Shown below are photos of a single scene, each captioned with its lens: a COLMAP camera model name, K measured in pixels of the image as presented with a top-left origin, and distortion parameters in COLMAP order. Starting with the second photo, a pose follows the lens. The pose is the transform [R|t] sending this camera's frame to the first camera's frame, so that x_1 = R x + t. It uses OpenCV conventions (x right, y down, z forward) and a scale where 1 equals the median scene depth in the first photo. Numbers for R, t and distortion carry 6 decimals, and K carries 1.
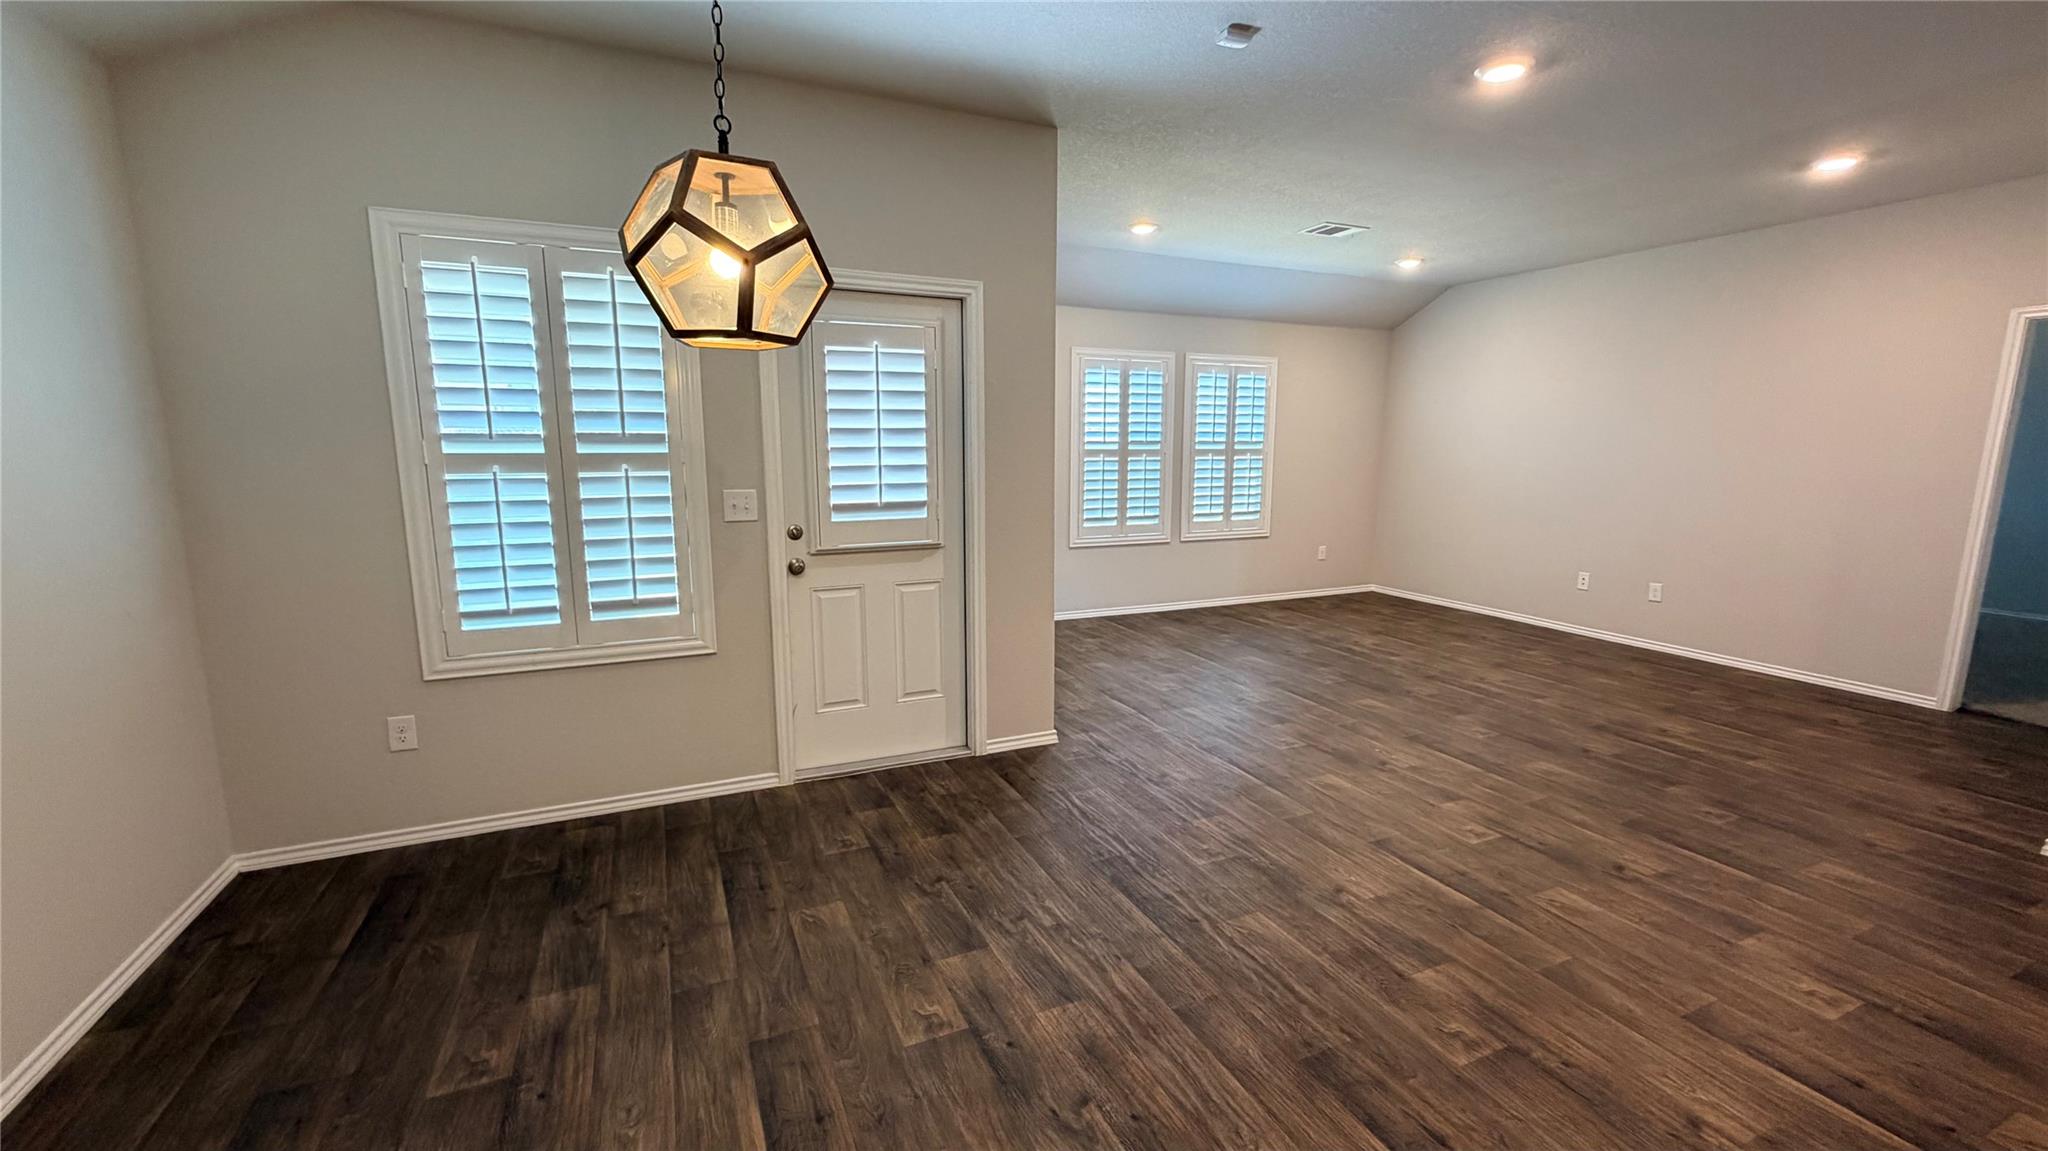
lens RADIAL K [[822.9, 0, 1001.1], [0, 822.9, 571.8], [0, 0, 1]] dist [-0.001204, 0.002171]
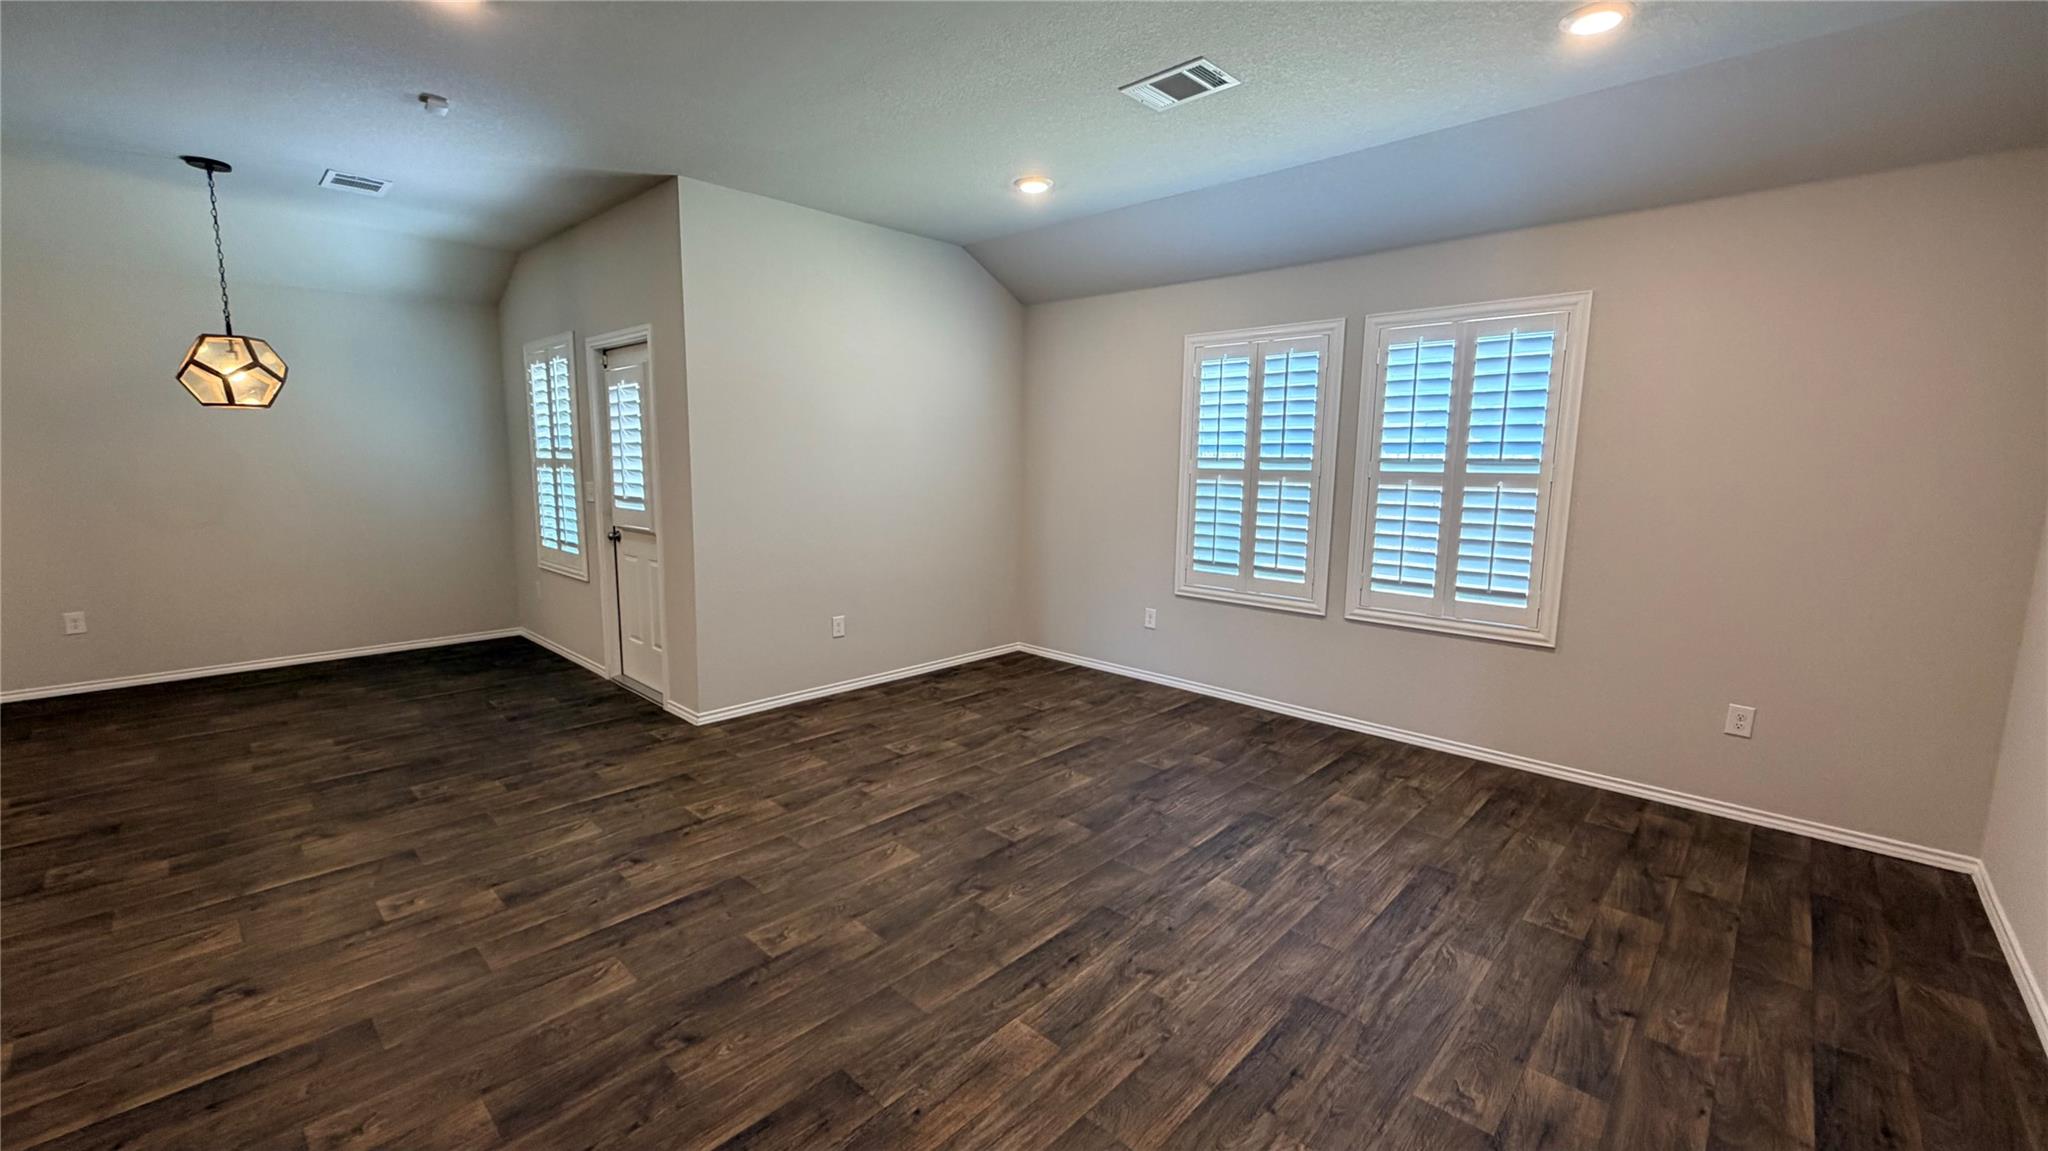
lens RADIAL K [[822.9, 0, 1051.3], [0, 822.9, 576.7], [0, 0, 1]] dist [-0.001204, 0.002171]
pose [[0.393470, 0.135123, -0.909353, 0.750240], [-0.150934, 0.985213, 0.081087, -0.092149], [0.906863, 0.105347, 0.408046, 0.582058]]
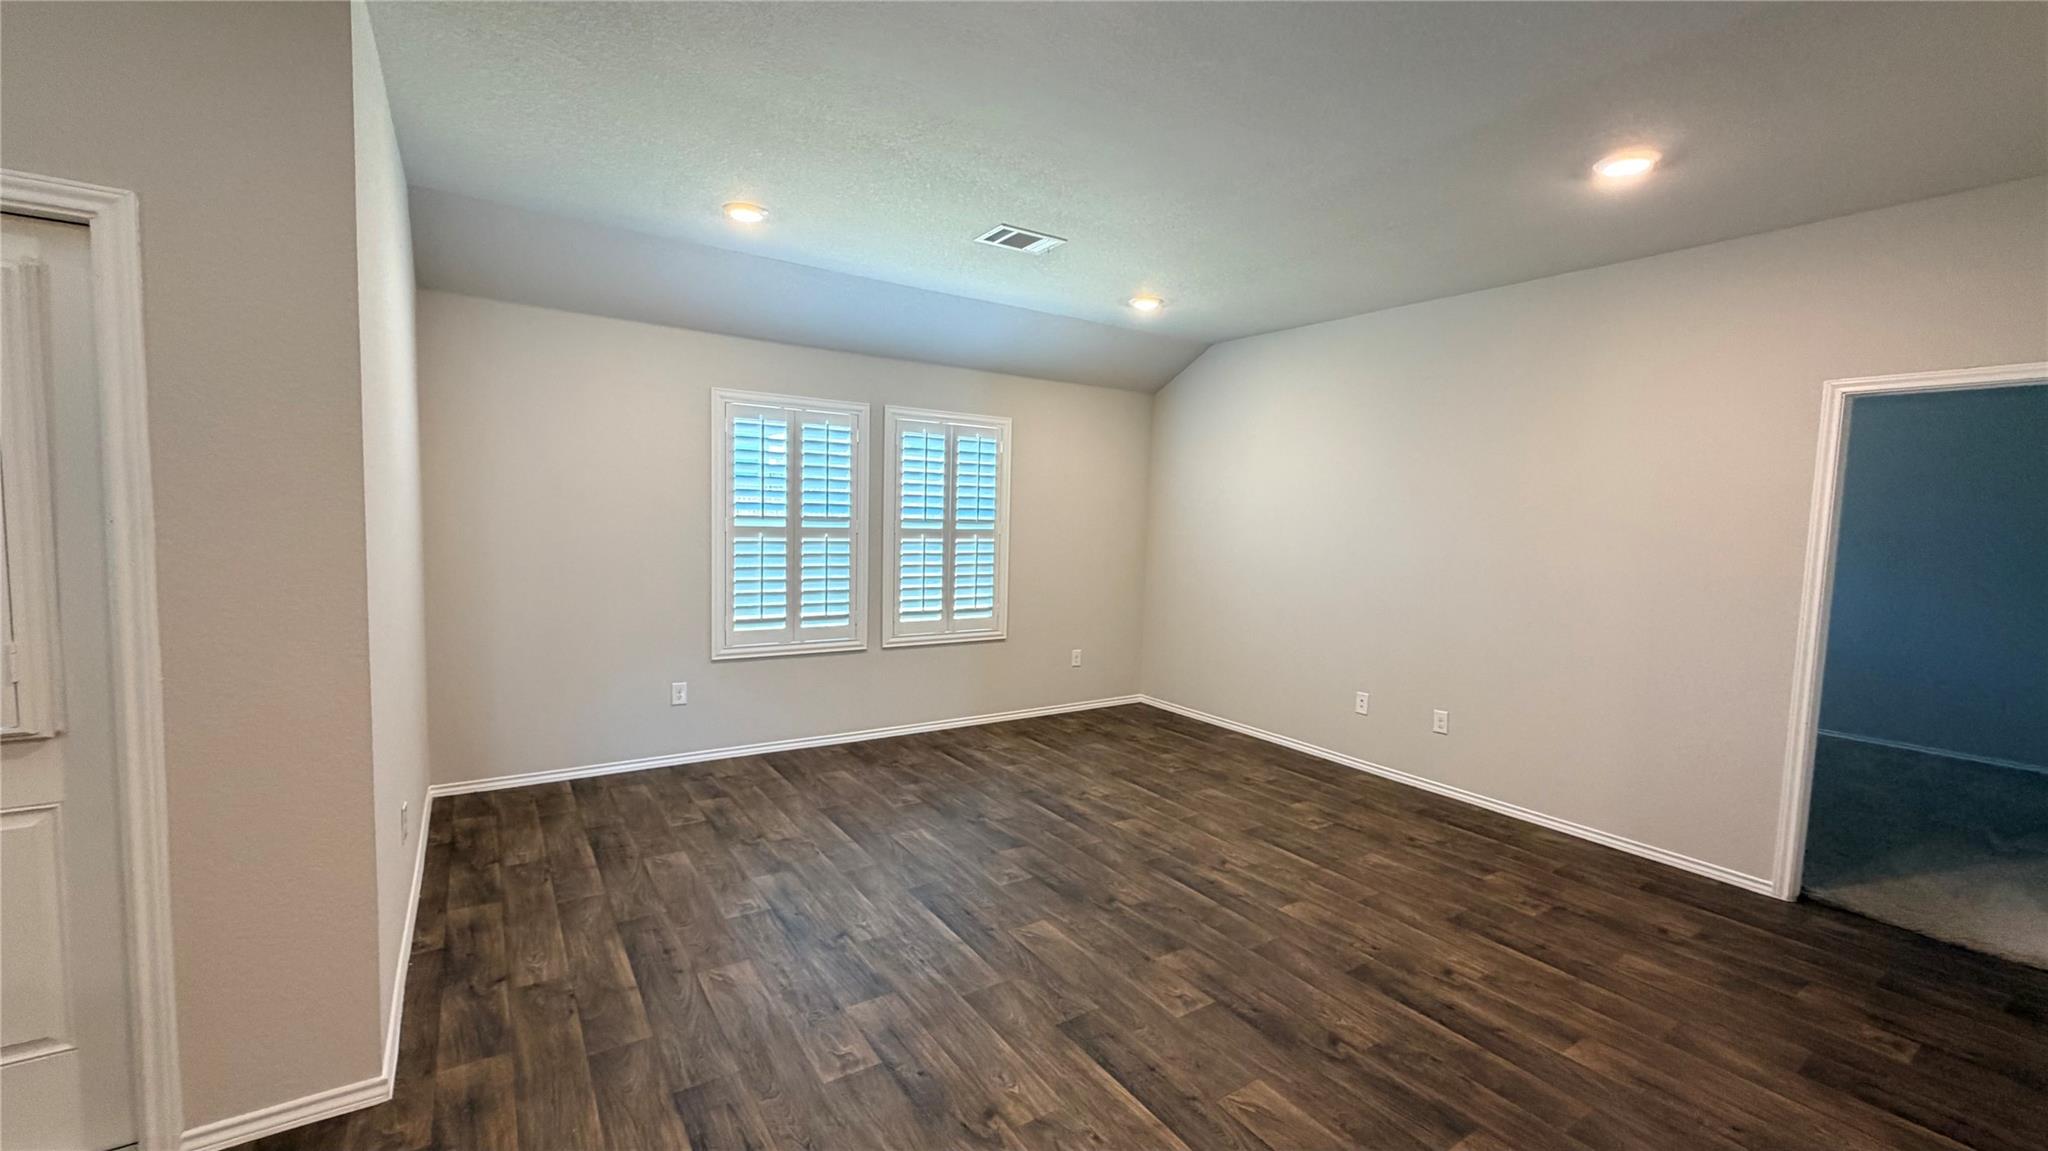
lens RADIAL K [[822.9, 0, 997.1], [0, 822.9, 571.1], [0, 0, 1]] dist [-0.001204, 0.002171]
pose [[0.987154, 0.014889, 0.159077, 0.217210], [-0.001578, 0.996509, -0.083475, -0.048292], [-0.159764, 0.082152, 0.983731, 0.246112]]
